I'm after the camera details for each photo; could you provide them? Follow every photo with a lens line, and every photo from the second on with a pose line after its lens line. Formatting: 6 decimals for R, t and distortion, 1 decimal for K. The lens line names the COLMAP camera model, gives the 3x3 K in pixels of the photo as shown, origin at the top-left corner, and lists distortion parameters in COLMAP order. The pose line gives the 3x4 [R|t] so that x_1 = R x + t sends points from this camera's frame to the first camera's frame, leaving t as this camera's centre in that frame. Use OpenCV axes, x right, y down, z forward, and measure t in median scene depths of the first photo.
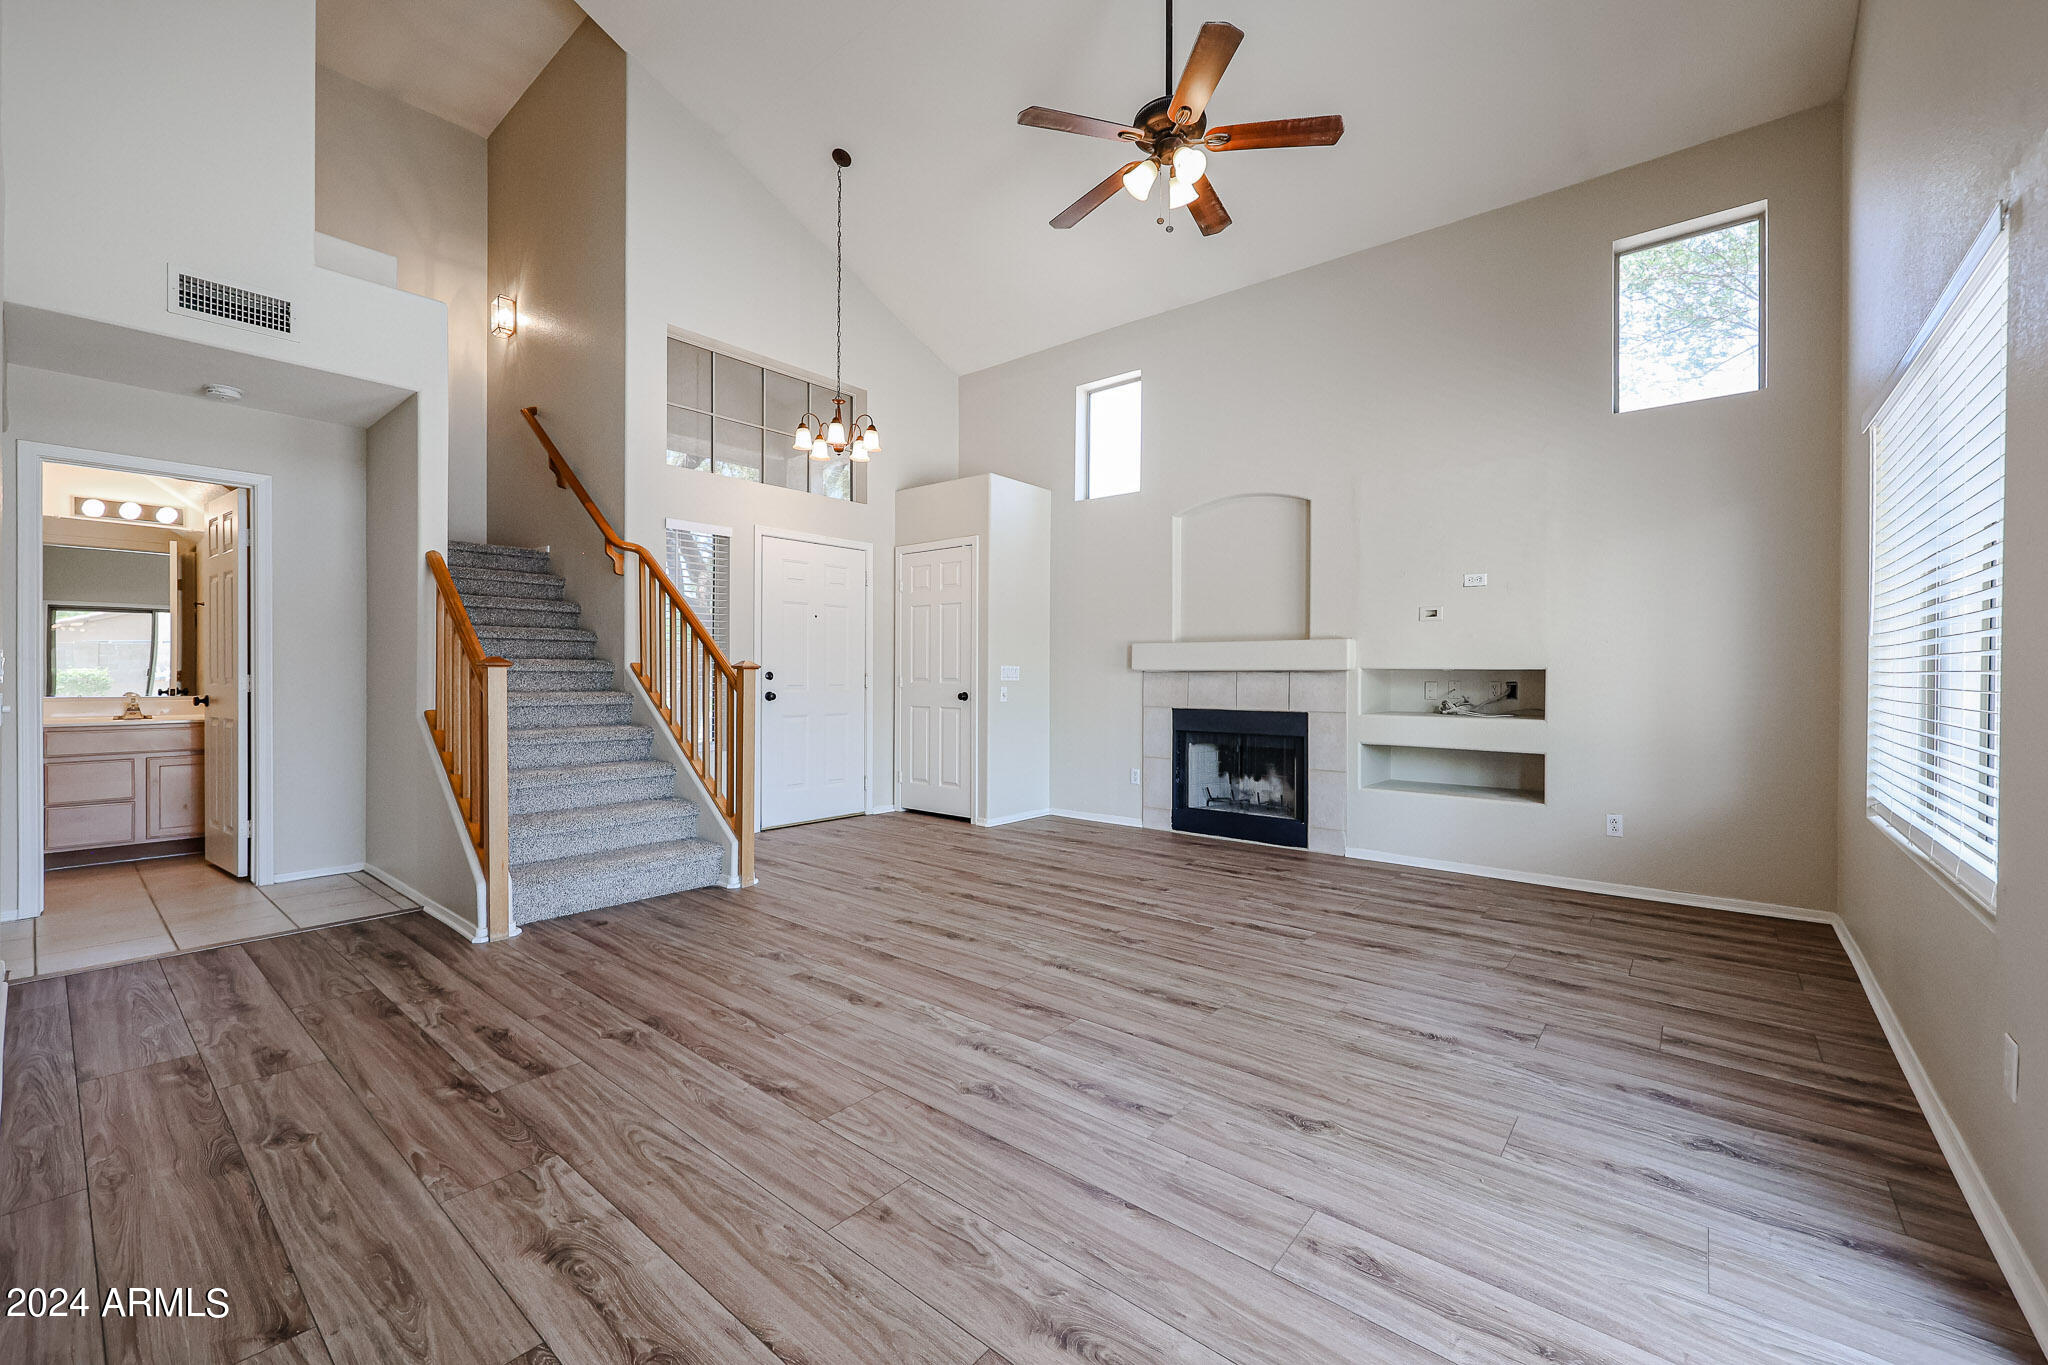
lens RADIAL K [[825.0, 0, 1025.6], [0, 825.0, 675.1], [0, 0, 1]] dist [0.000883, 0.001120]
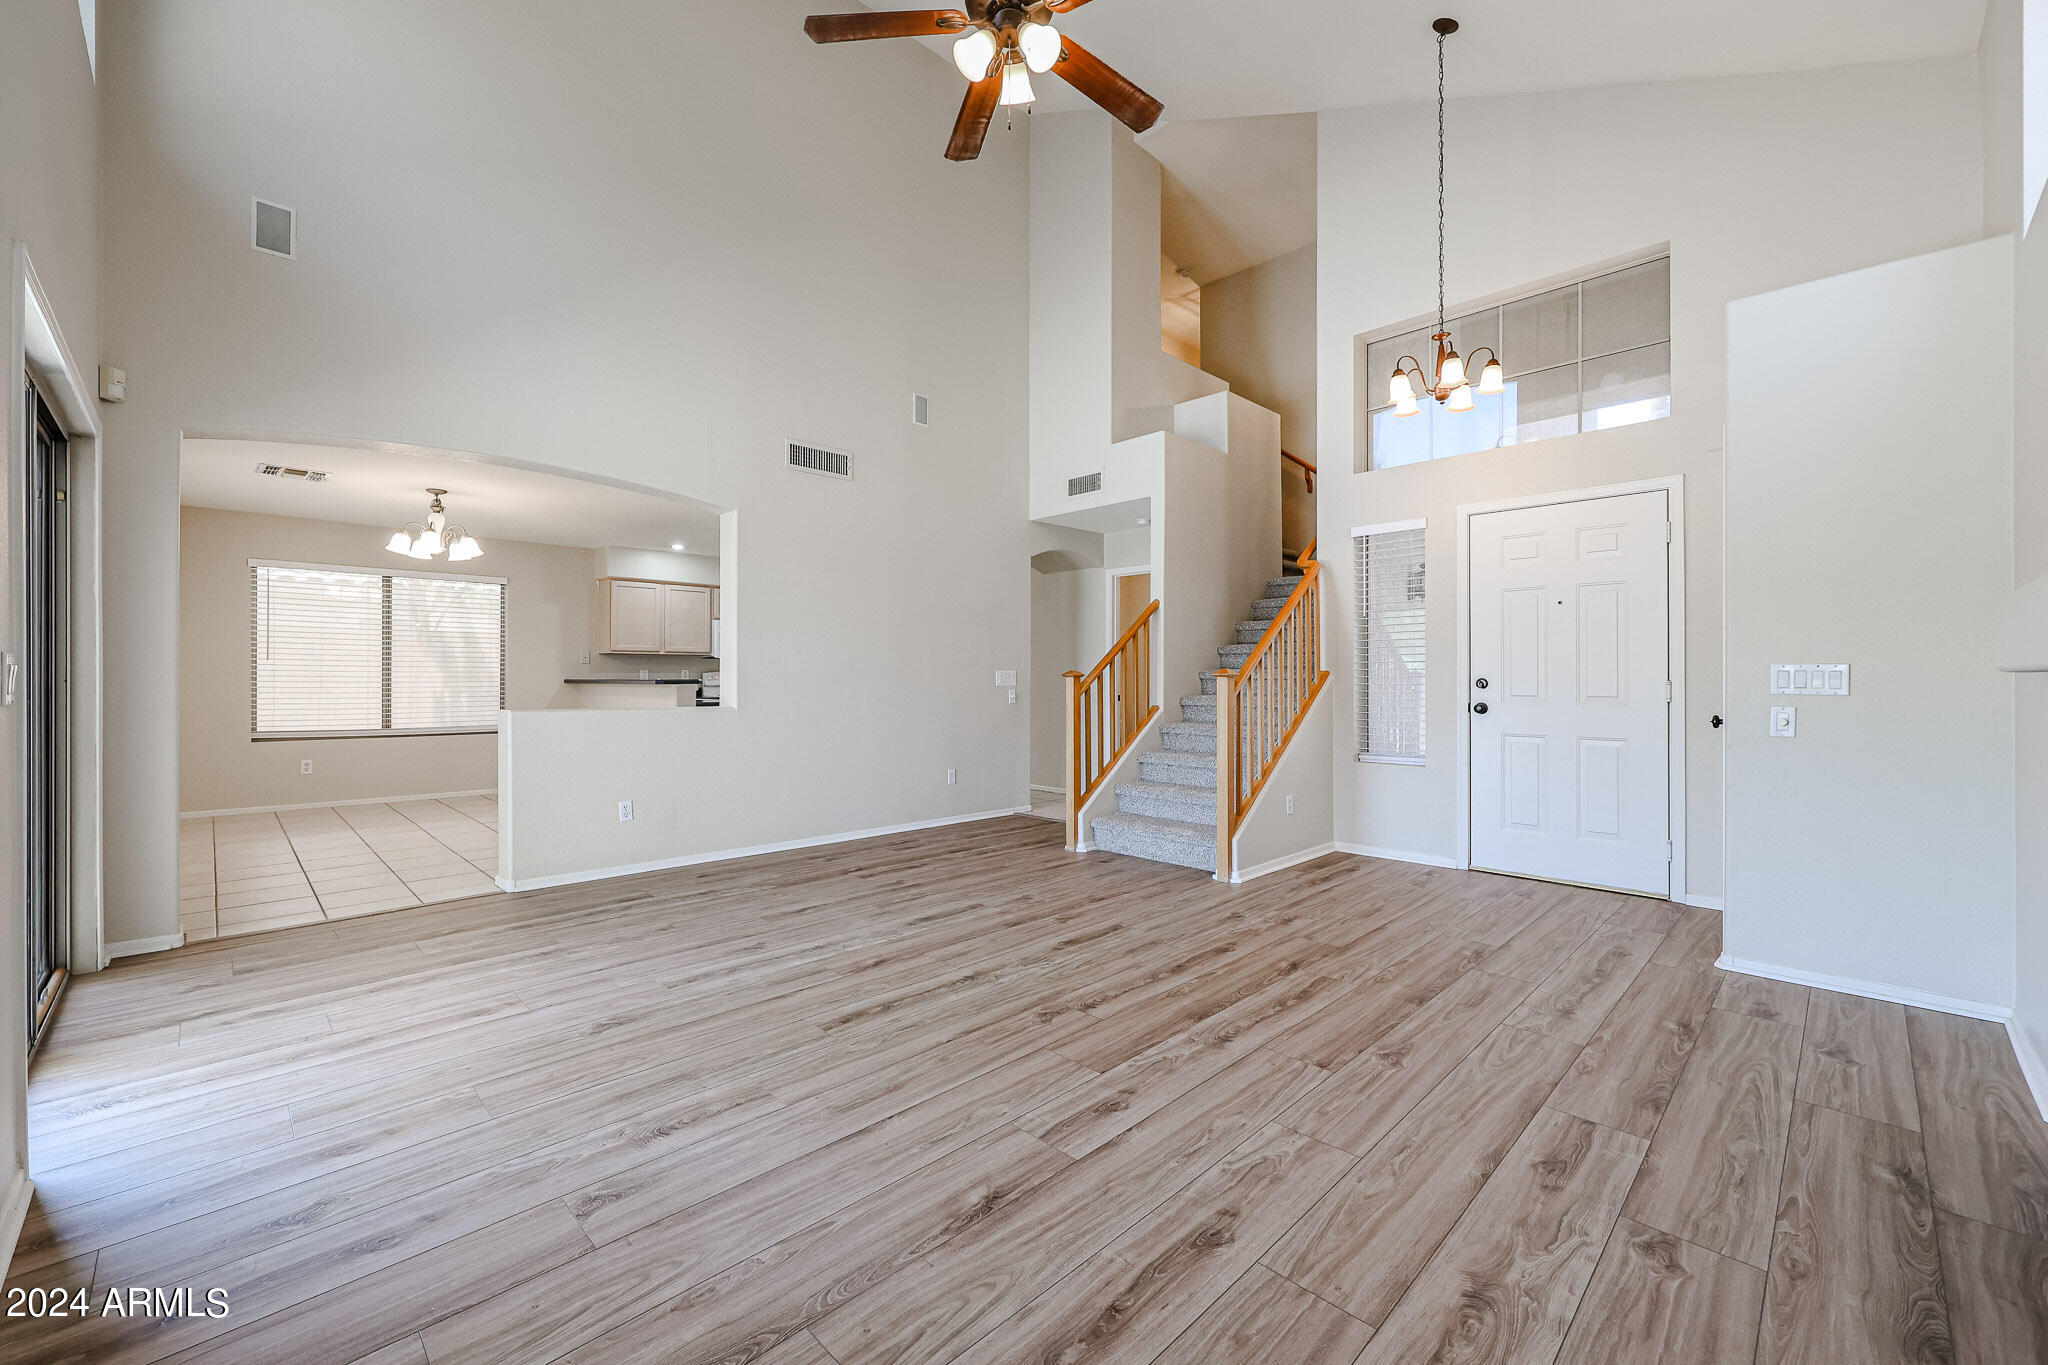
lens RADIAL K [[825.0, 0, 1015.9], [0, 825.0, 670.6], [0, 0, 1]] dist [0.000883, 0.001120]
pose [[-0.106616, -0.012171, -0.994226, 1.109732], [-0.000797, 0.999926, -0.012155, -0.003258], [0.994300, -0.000503, -0.106618, 1.256211]]
